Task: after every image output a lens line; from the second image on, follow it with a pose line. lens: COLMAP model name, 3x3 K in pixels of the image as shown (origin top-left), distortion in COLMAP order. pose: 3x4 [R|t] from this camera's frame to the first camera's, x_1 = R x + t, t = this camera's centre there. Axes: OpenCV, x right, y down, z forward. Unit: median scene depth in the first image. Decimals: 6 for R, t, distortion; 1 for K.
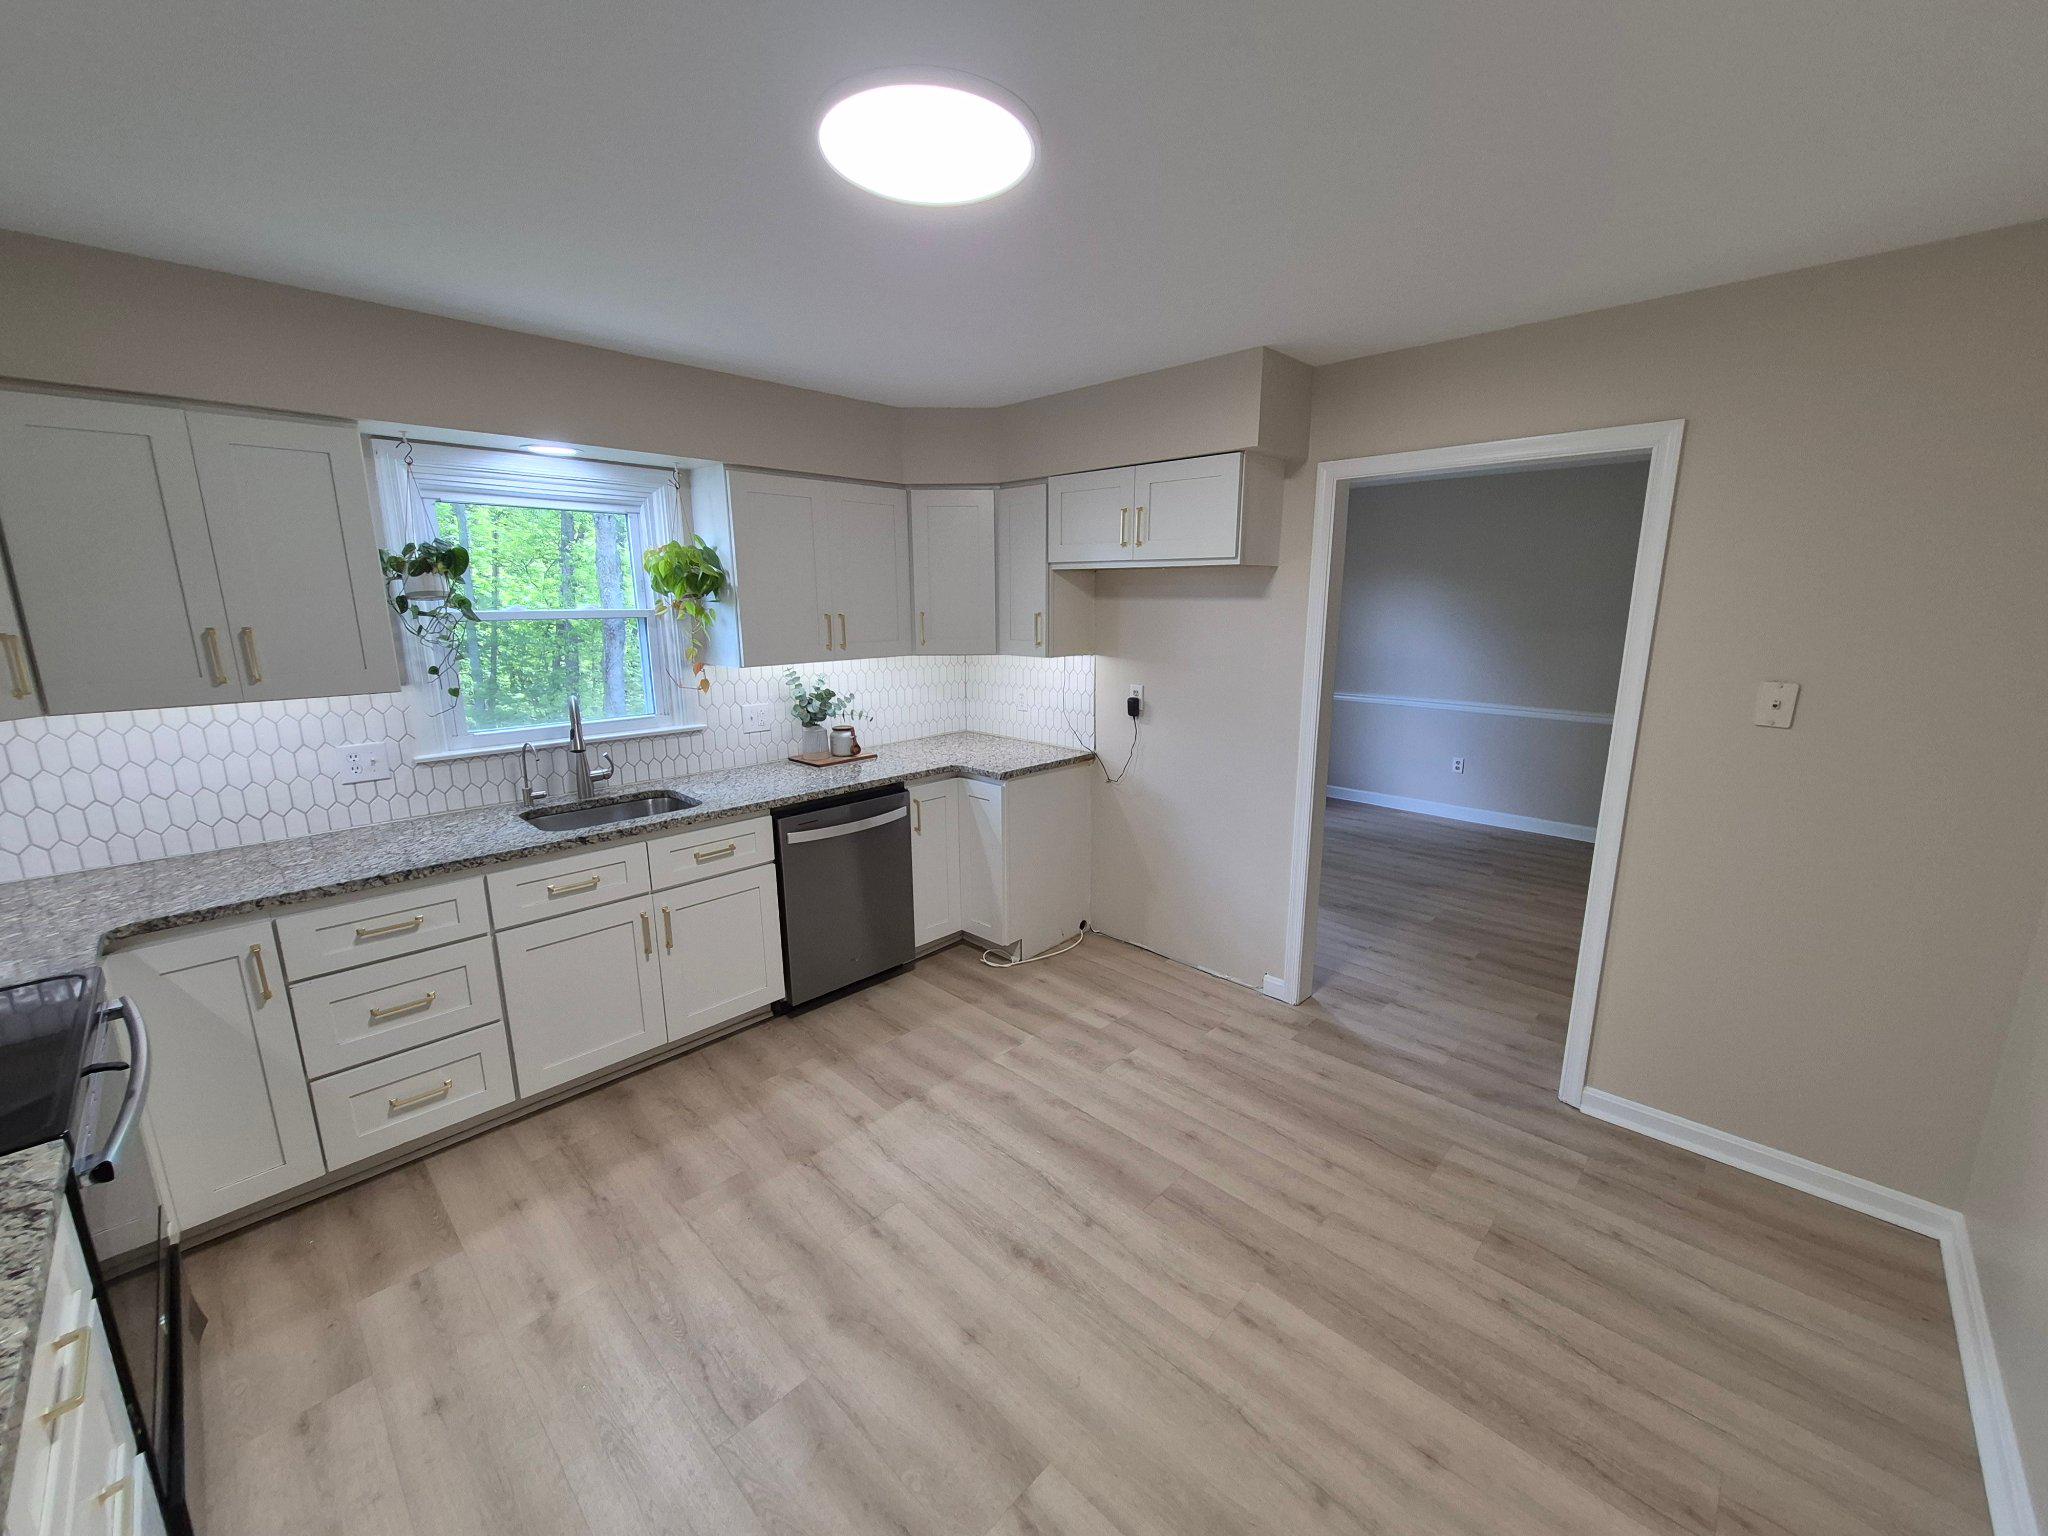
lens RADIAL K [[806.3, 0, 1035.3], [0, 806.3, 770.0], [0, 0, 1]] dist [0.007199, -0.000401]
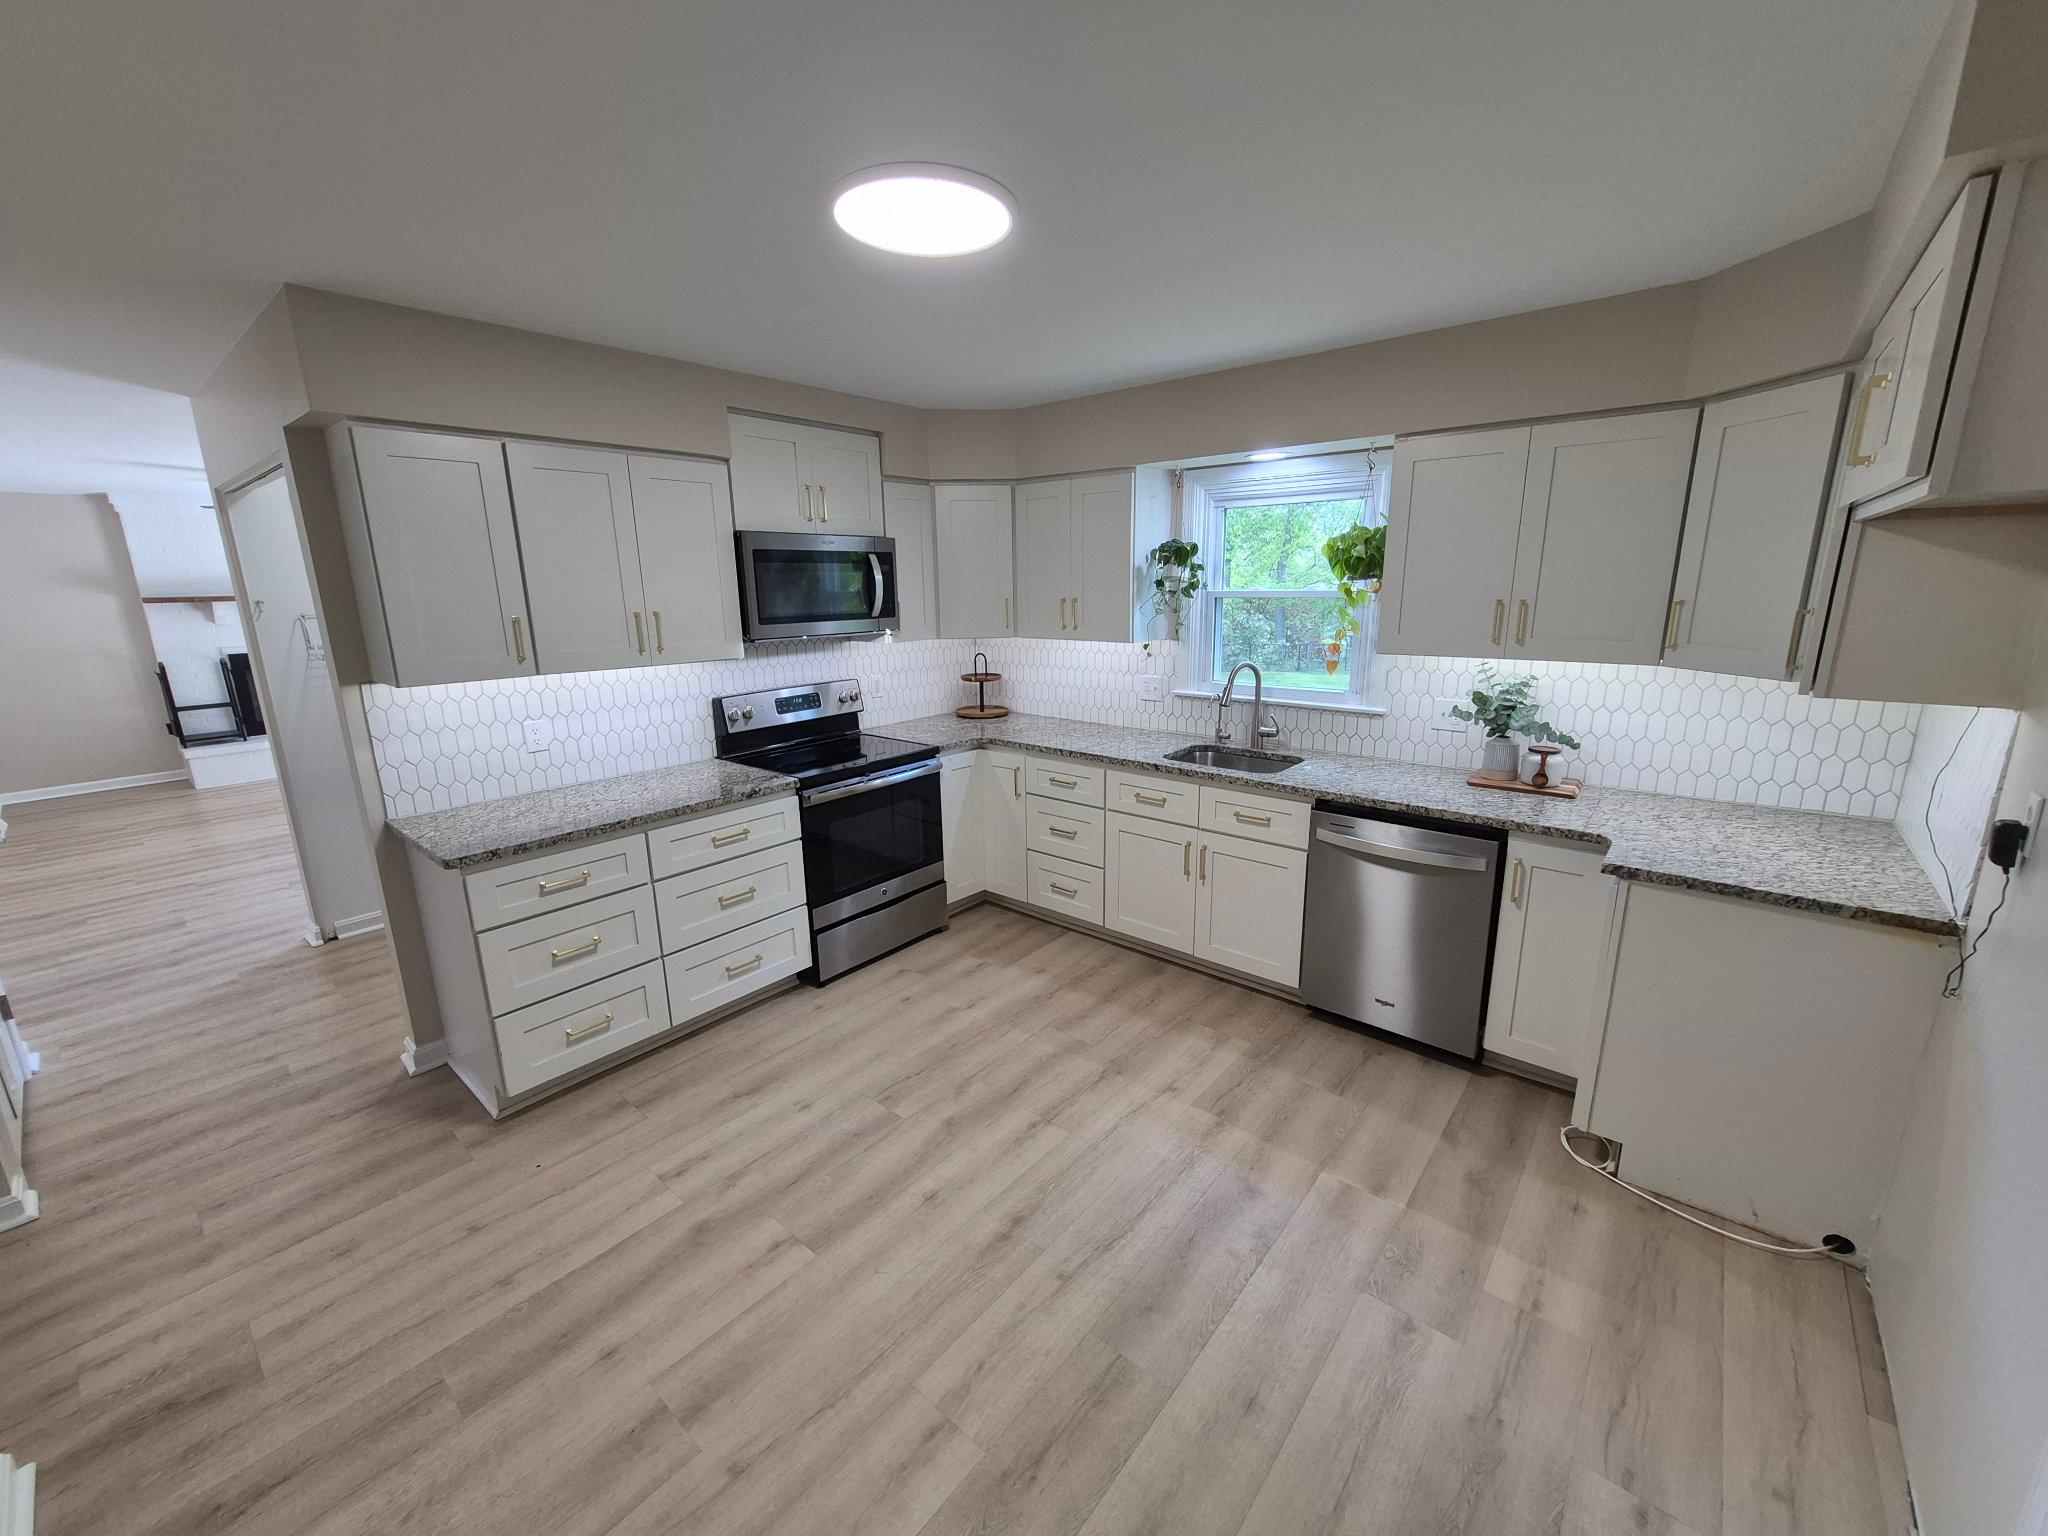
lens RADIAL K [[806.2, 0, 1029.8], [0, 806.2, 771.1], [0, 0, 1]] dist [0.000742, -0.000944]
pose [[0.069238, 0.234773, -0.969581, 0.619818], [-0.198067, 0.955800, 0.217292, -0.133999], [0.977740, 0.176997, 0.112679, 0.580949]]
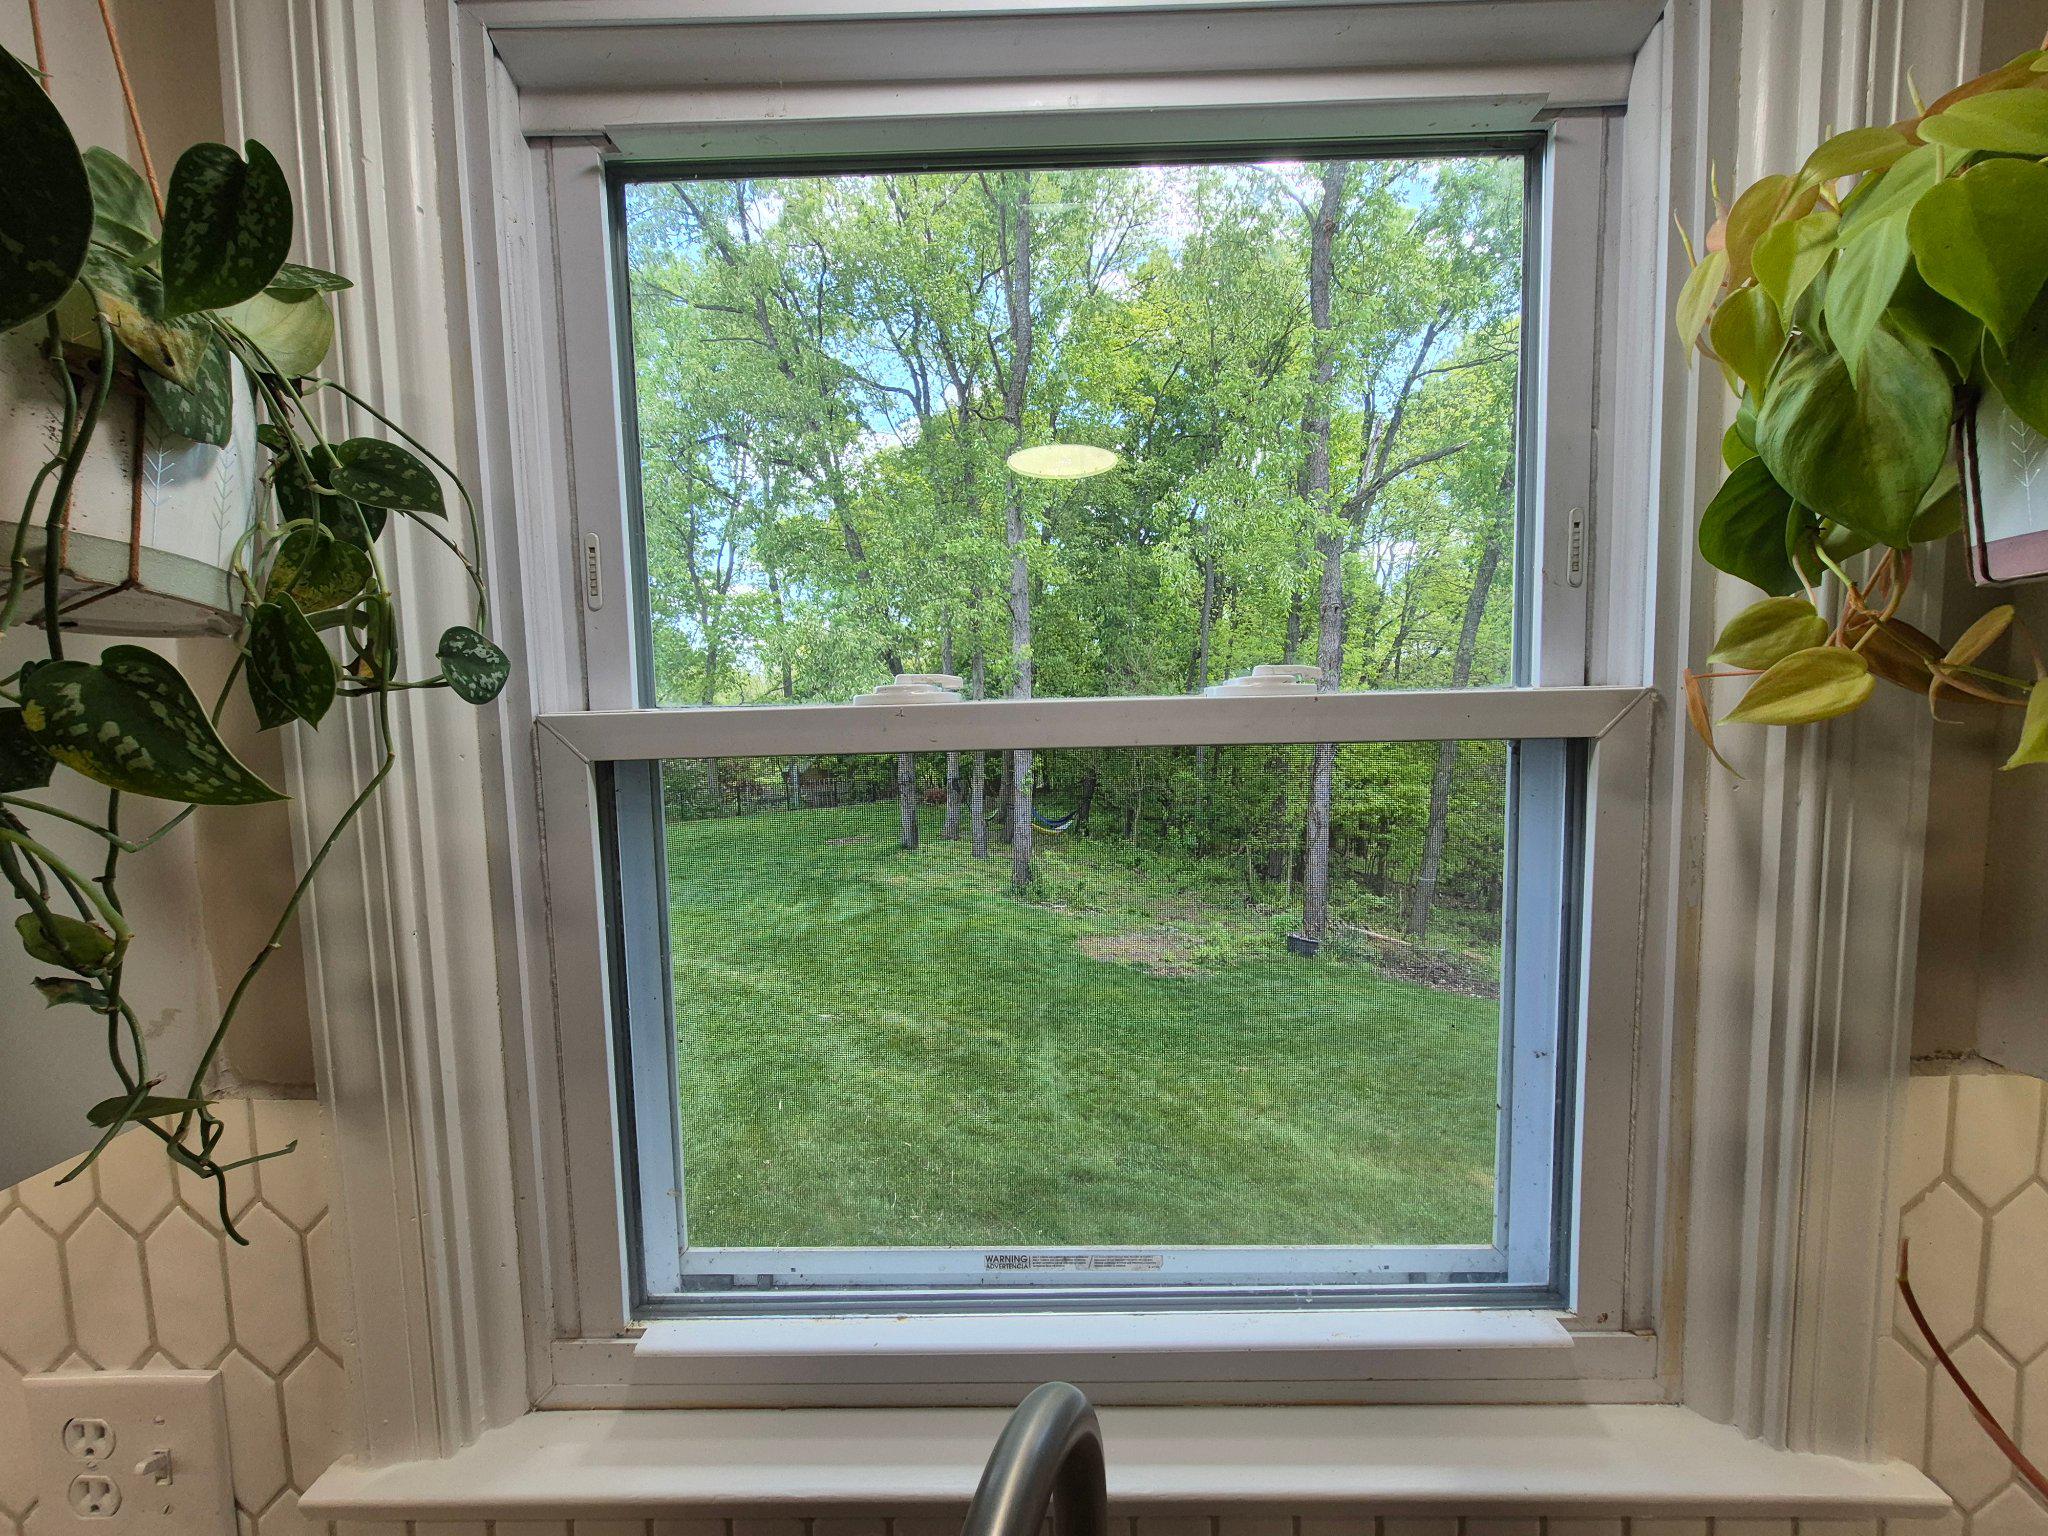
lens RADIAL K [[806.2, 0, 1029.8], [0, 806.2, 771.1], [0, 0, 1]] dist [0.000742, -0.000944]
pose [[0.679177, 0.048690, -0.732358, -0.497168], [-0.137038, 0.988664, -0.061356, -0.177719], [0.721068, 0.142033, 0.678150, 0.918545]]
